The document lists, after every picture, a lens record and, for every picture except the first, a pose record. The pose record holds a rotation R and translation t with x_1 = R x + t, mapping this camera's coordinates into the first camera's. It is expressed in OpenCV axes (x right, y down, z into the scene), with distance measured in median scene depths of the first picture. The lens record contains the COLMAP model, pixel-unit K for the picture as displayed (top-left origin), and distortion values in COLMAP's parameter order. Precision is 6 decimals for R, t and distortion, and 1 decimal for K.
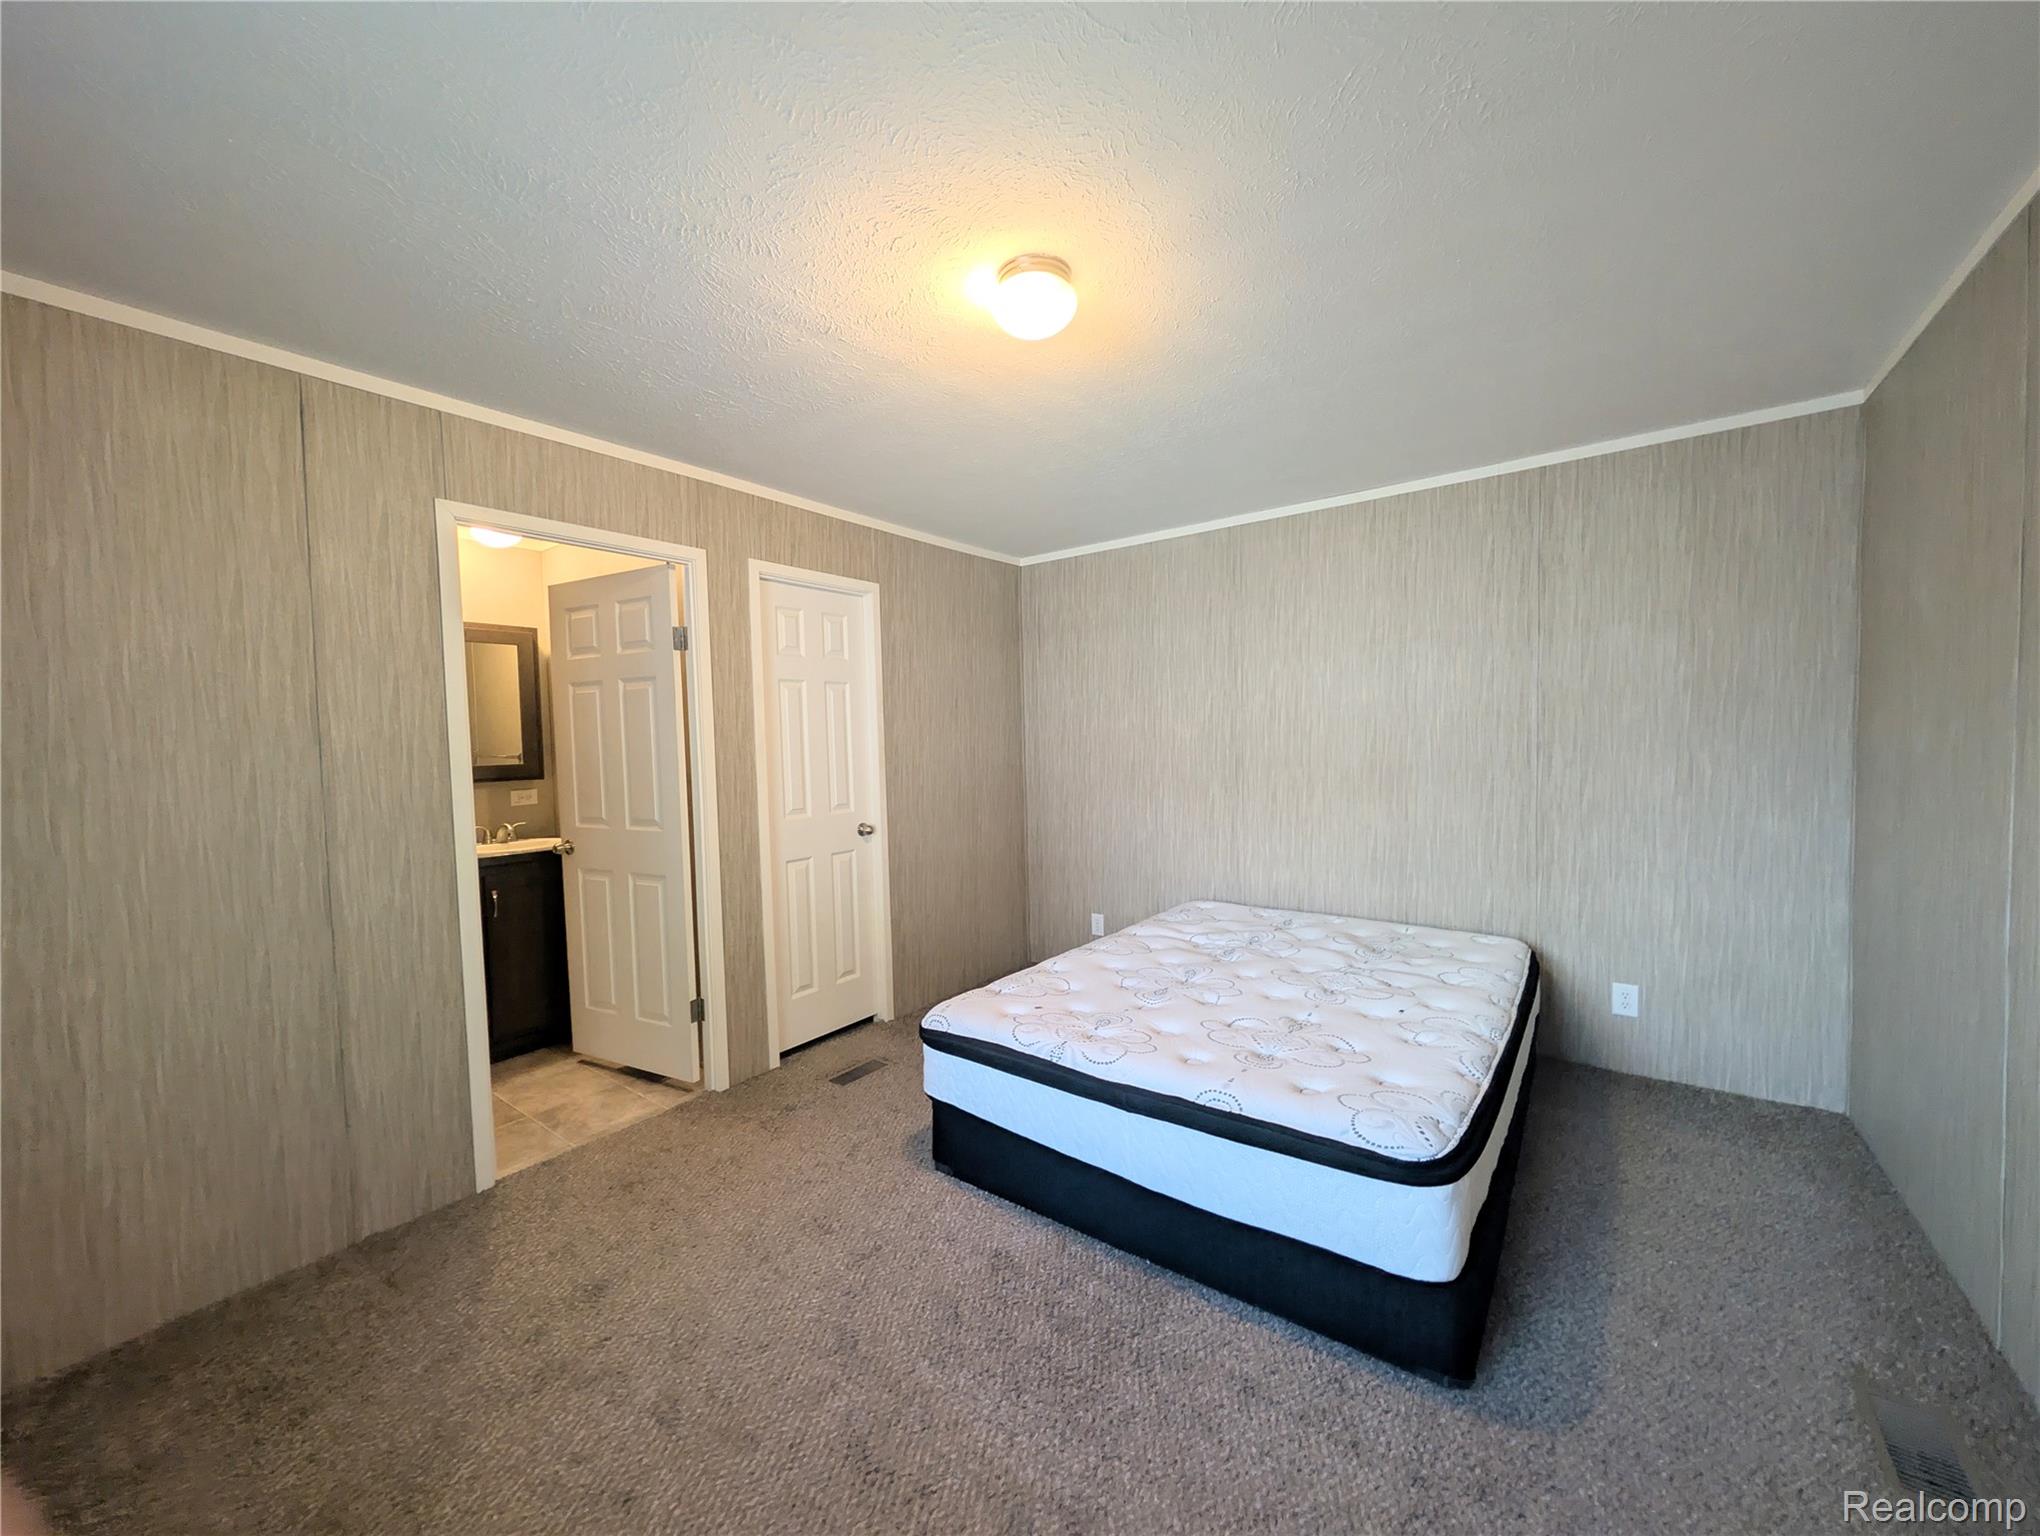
lens RADIAL K [[768.9, 0, 1020.0], [0, 768.9, 768.0], [0, 0, 1]] dist [-0.001355, -0.000011]
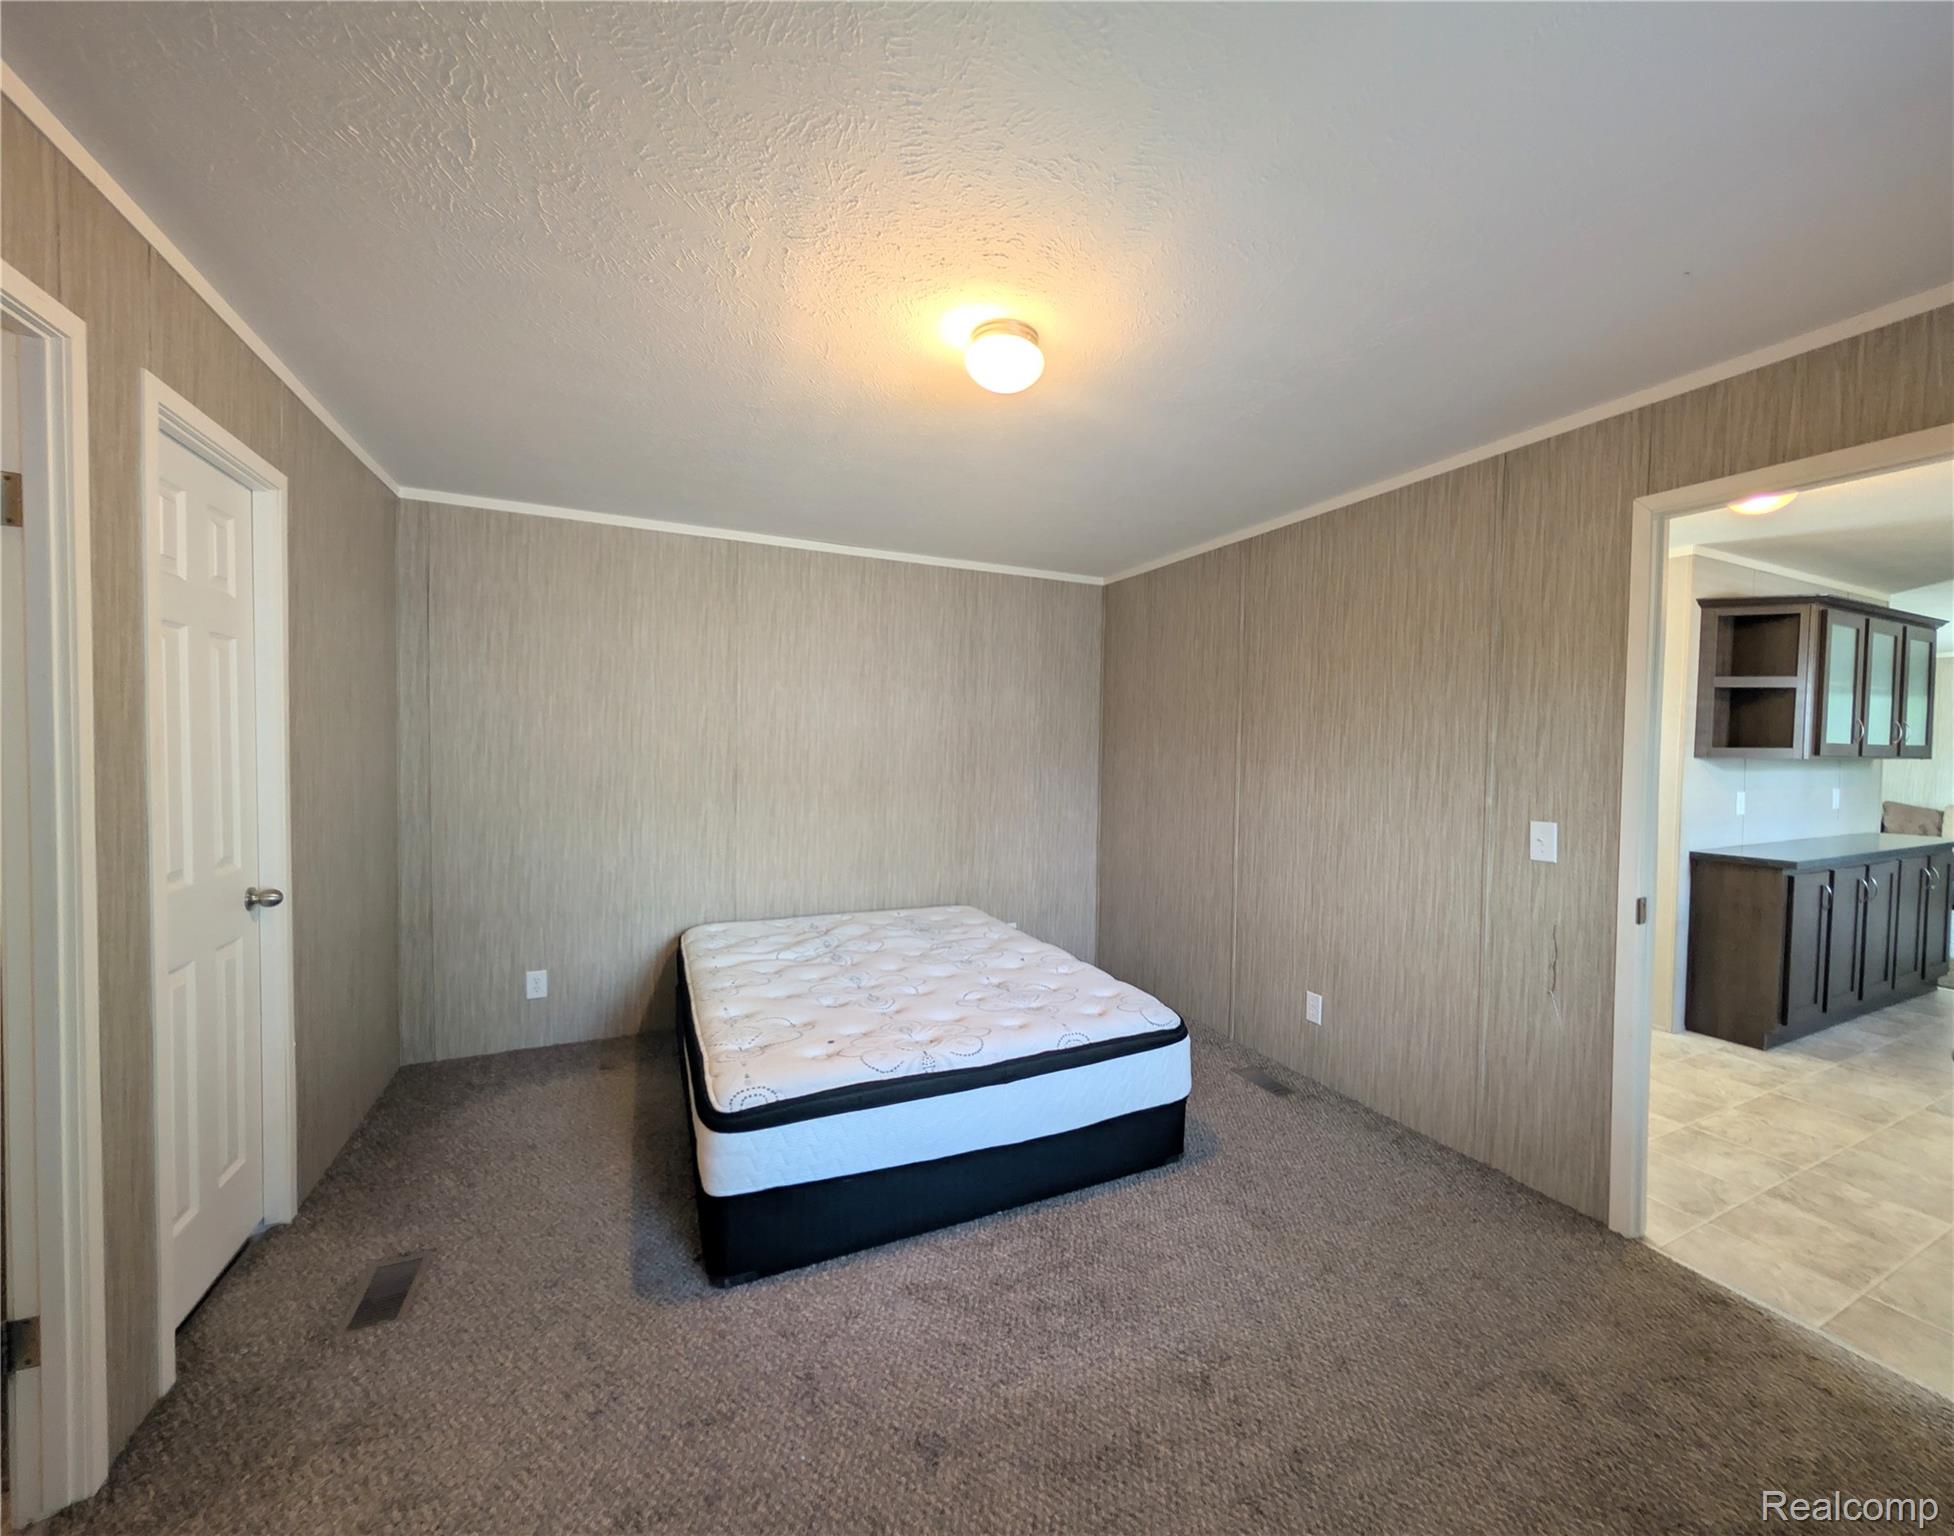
lens RADIAL K [[769.4, 0, 1016.9], [0, 769.4, 768.1], [0, 0, 1]] dist [0.000196, 0.000301]
pose [[0.451837, 0.008790, 0.892057, -0.557510], [0.007481, 0.999879, -0.013642, -0.005718], [-0.892069, 0.012838, 0.451716, 0.290245]]
